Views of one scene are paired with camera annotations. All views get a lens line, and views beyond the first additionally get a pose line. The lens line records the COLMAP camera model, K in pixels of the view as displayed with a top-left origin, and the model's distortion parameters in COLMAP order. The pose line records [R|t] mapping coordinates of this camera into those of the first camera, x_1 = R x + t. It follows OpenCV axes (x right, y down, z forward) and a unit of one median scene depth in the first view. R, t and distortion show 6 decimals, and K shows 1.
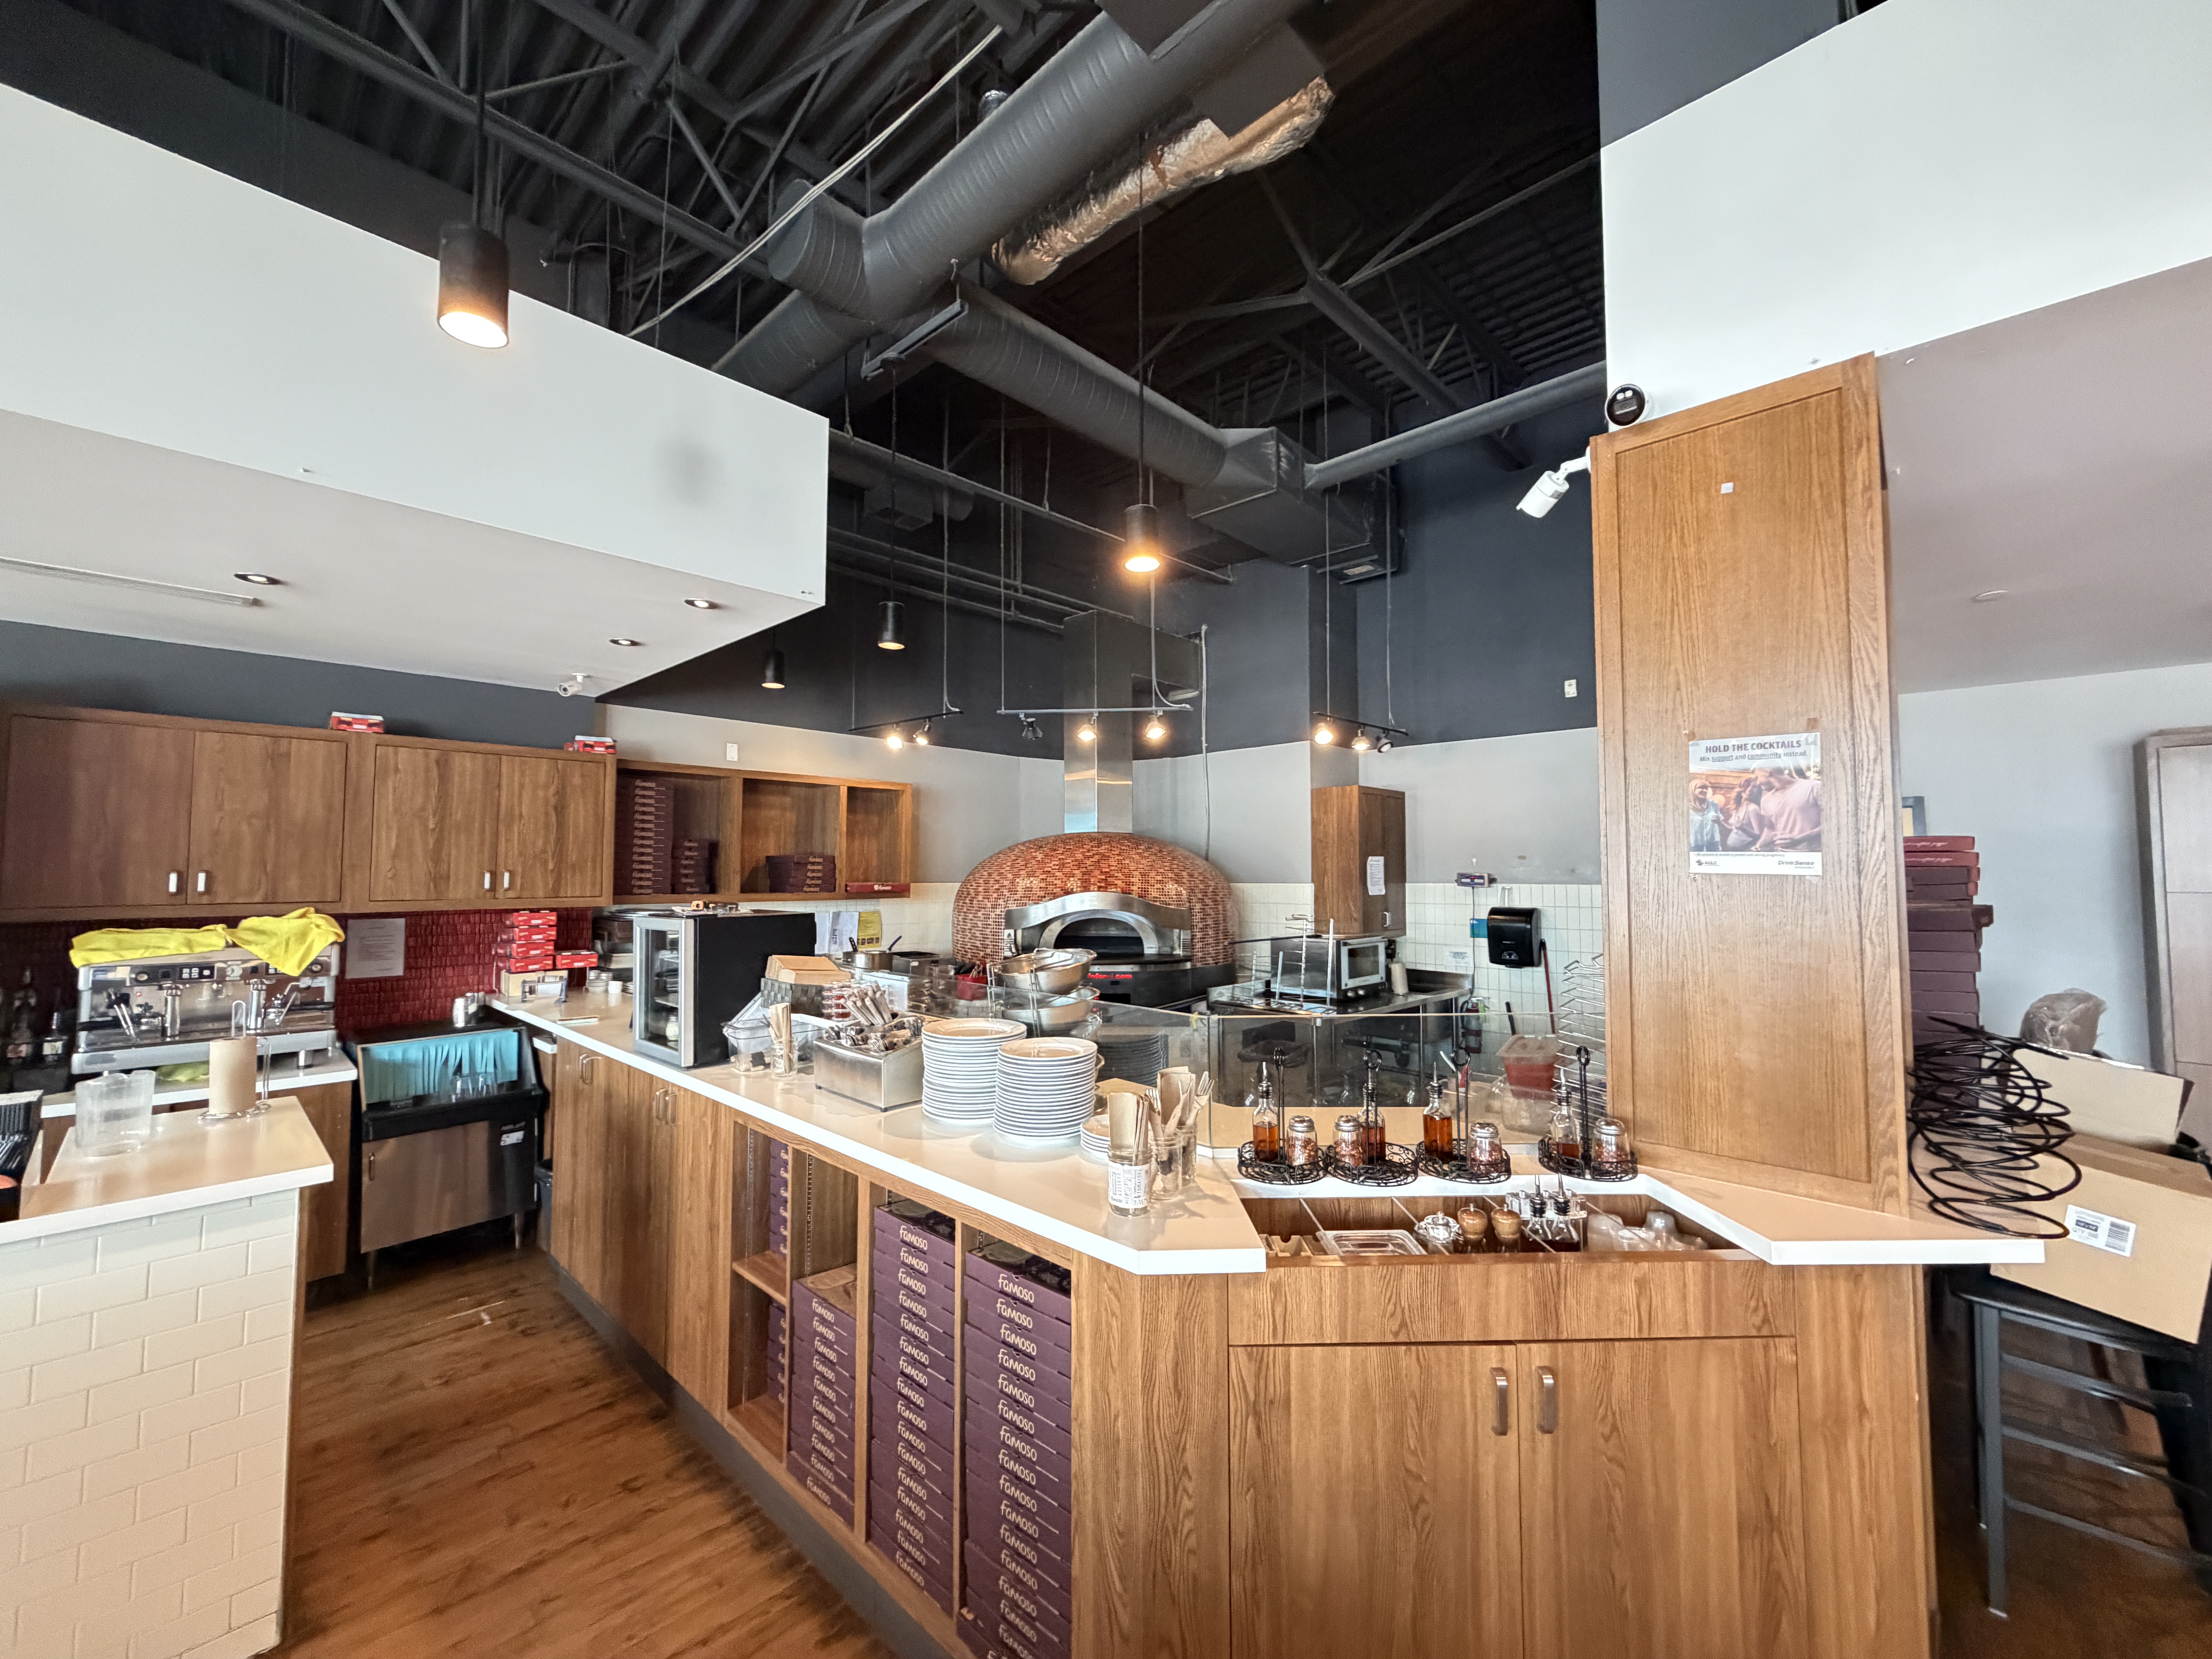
lens RADIAL K [[882.7, 0, 1094.1], [0, 882.7, 830.1], [0, 0, 1]] dist [0.000593, -0.000368]
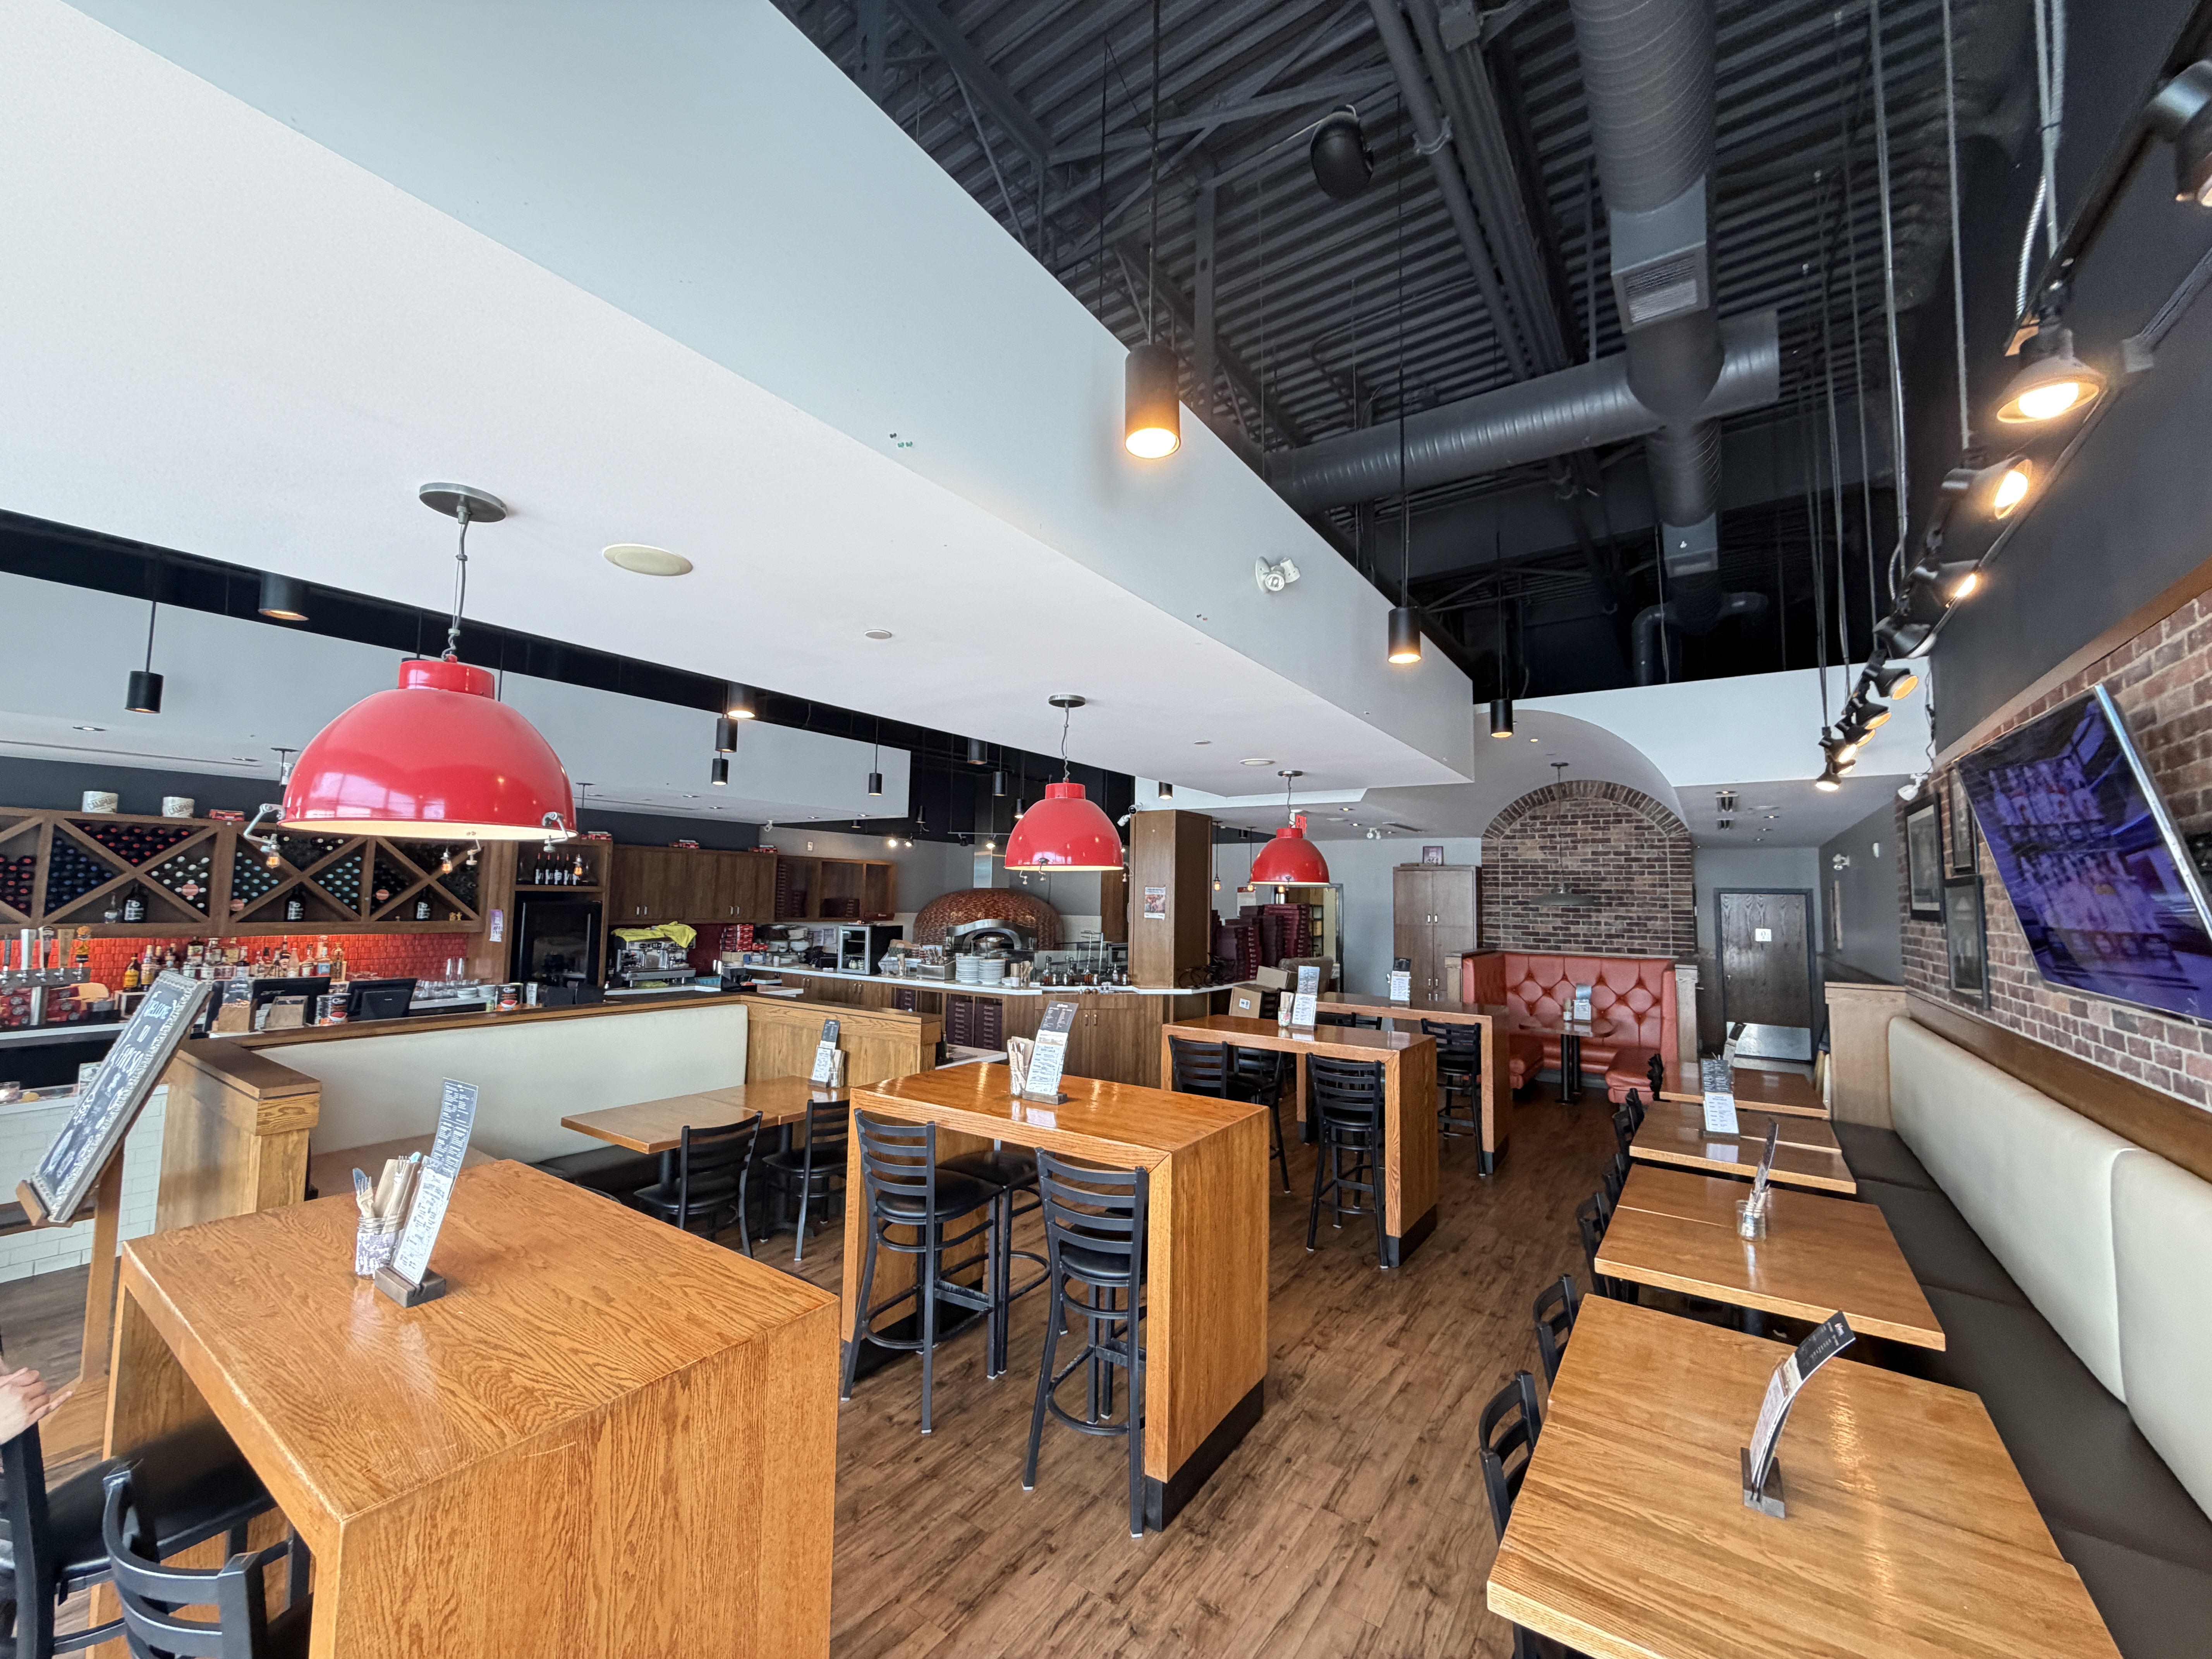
lens RADIAL K [[882.7, 0, 1099.1], [0, 882.7, 832.0], [0, 0, 1]] dist [0.000593, -0.000368]
pose [[0.986868, 0.029783, 0.158759, -0.083316], [-0.025333, 0.999229, -0.029985, -0.077406], [-0.159529, 0.025569, 0.986862, -1.076563]]
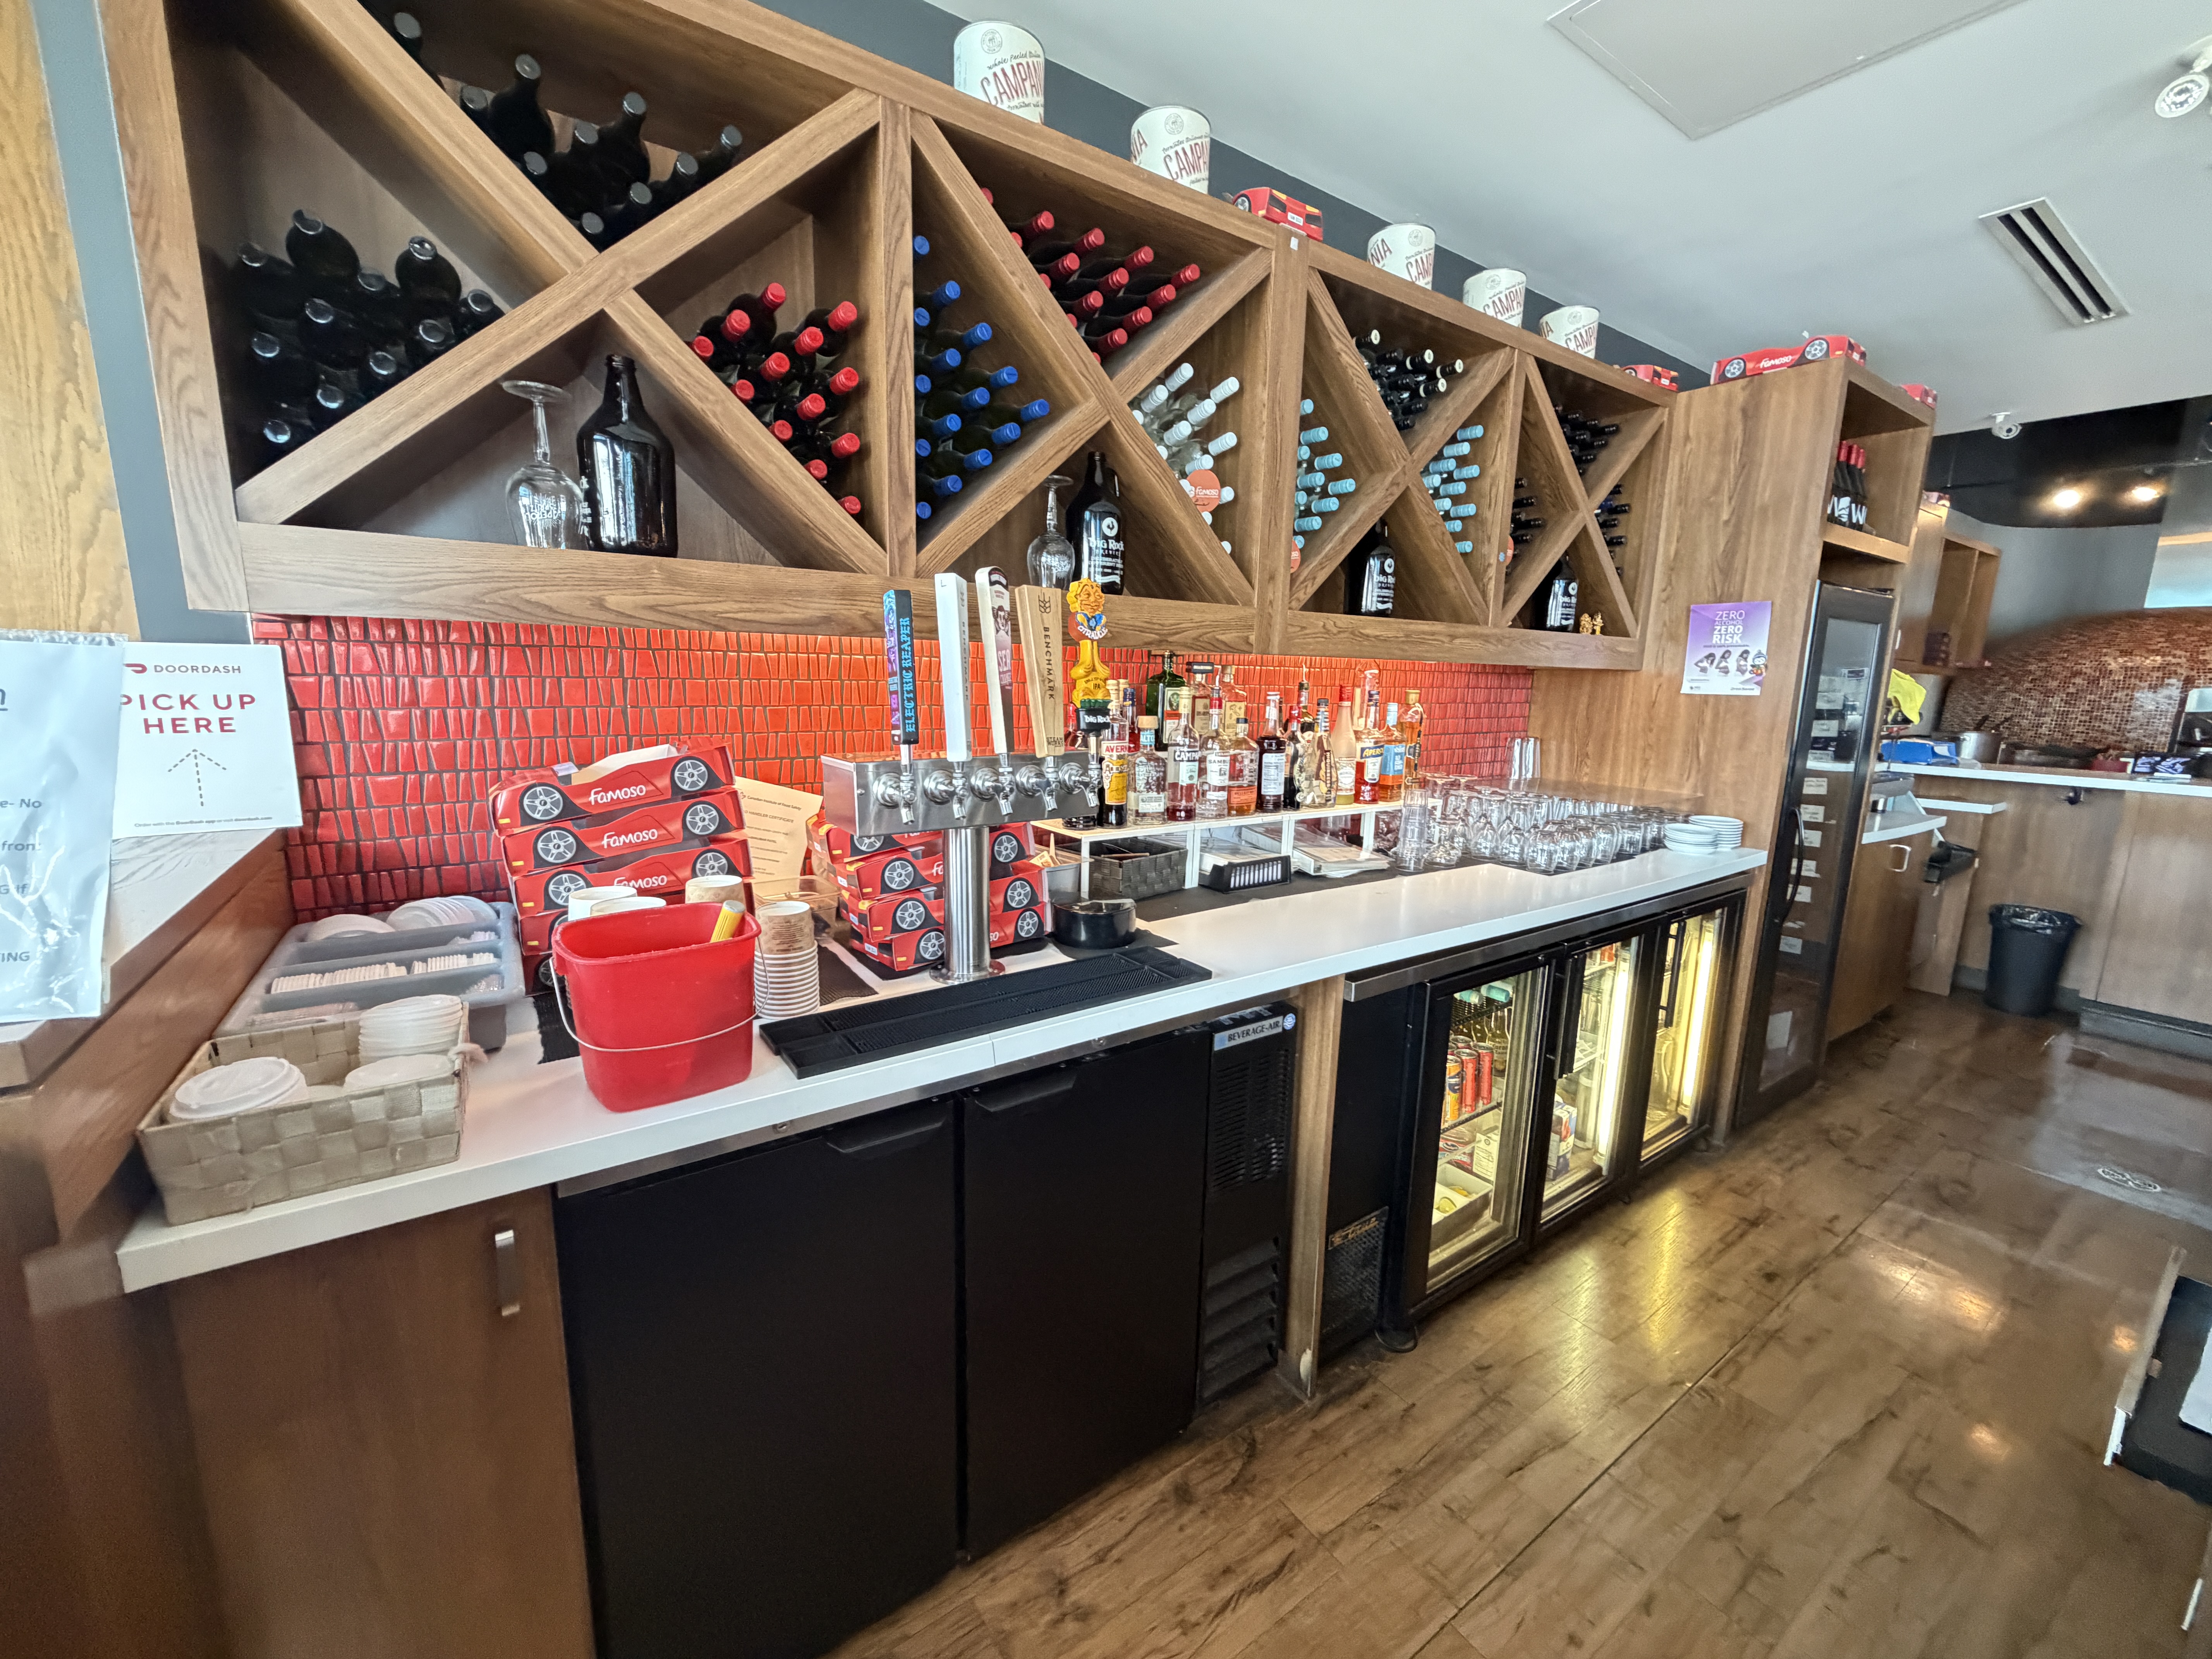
lens RADIAL K [[882.7, 0, 1103.7], [0, 882.7, 826.9], [0, 0, 1]] dist [0.000593, -0.000368]
pose [[0.980927, 0.055767, -0.186205, -1.021326], [-0.013875, 0.975606, 0.219089, 0.043425], [0.193881, -0.212327, 0.957772, -0.121217]]
